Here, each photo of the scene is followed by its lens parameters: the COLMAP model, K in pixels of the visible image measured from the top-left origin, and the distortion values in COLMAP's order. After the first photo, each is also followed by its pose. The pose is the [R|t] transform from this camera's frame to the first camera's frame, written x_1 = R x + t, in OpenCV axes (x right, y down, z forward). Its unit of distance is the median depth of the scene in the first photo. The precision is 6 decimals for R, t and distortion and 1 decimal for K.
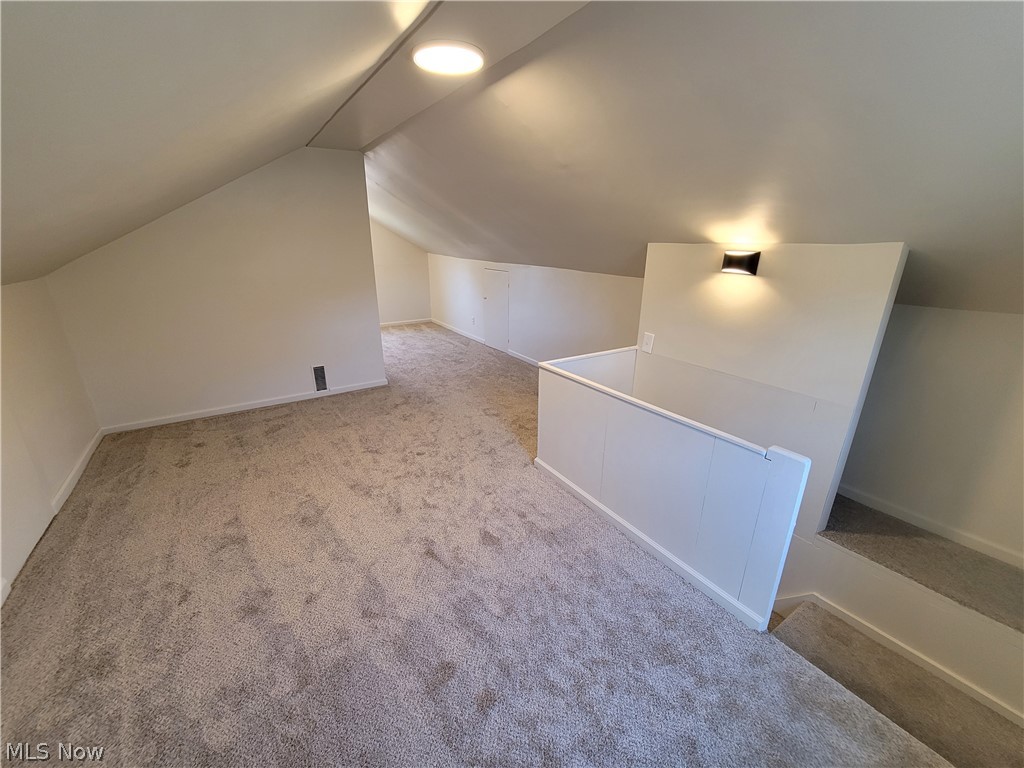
lens RADIAL K [[418.9, 0, 516.4], [0, 418.9, 383.3], [0, 0, 1]] dist [-0.001077, 0.000193]
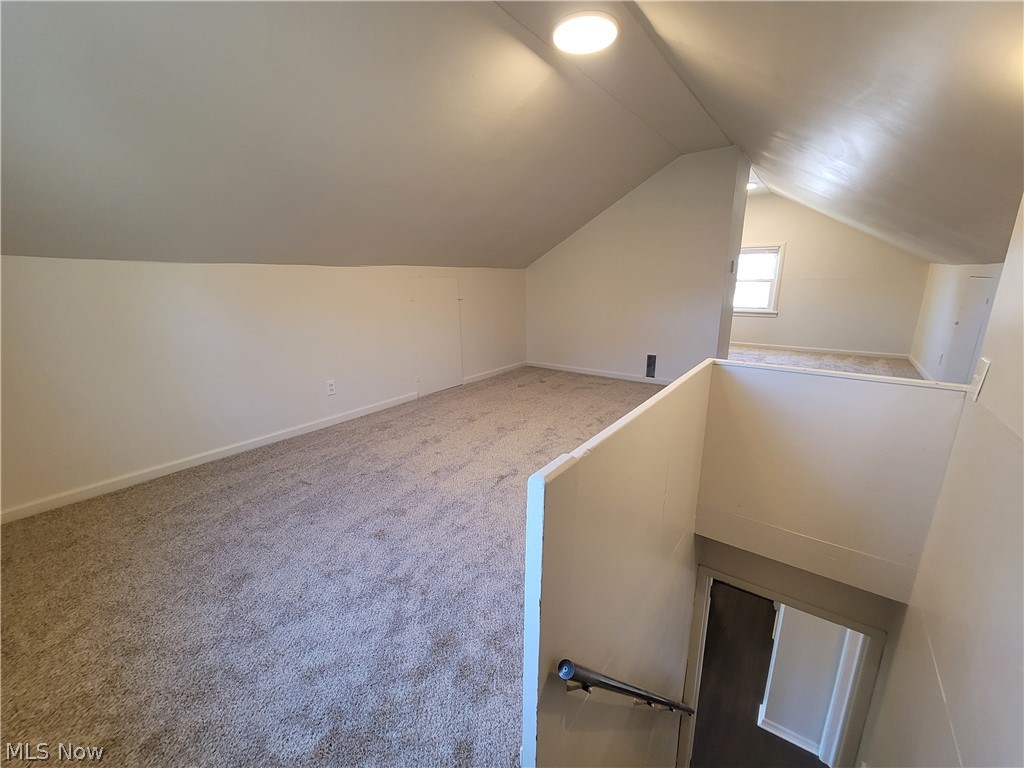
lens RADIAL K [[418.9, 0, 516.4], [0, 418.9, 383.3], [0, 0, 1]] dist [-0.001077, 0.000193]
pose [[0.343784, 0.226549, -0.911311, 0.916873], [-0.298518, 0.946486, 0.122681, 0.003384], [0.890337, 0.229867, 0.393015, 0.580479]]
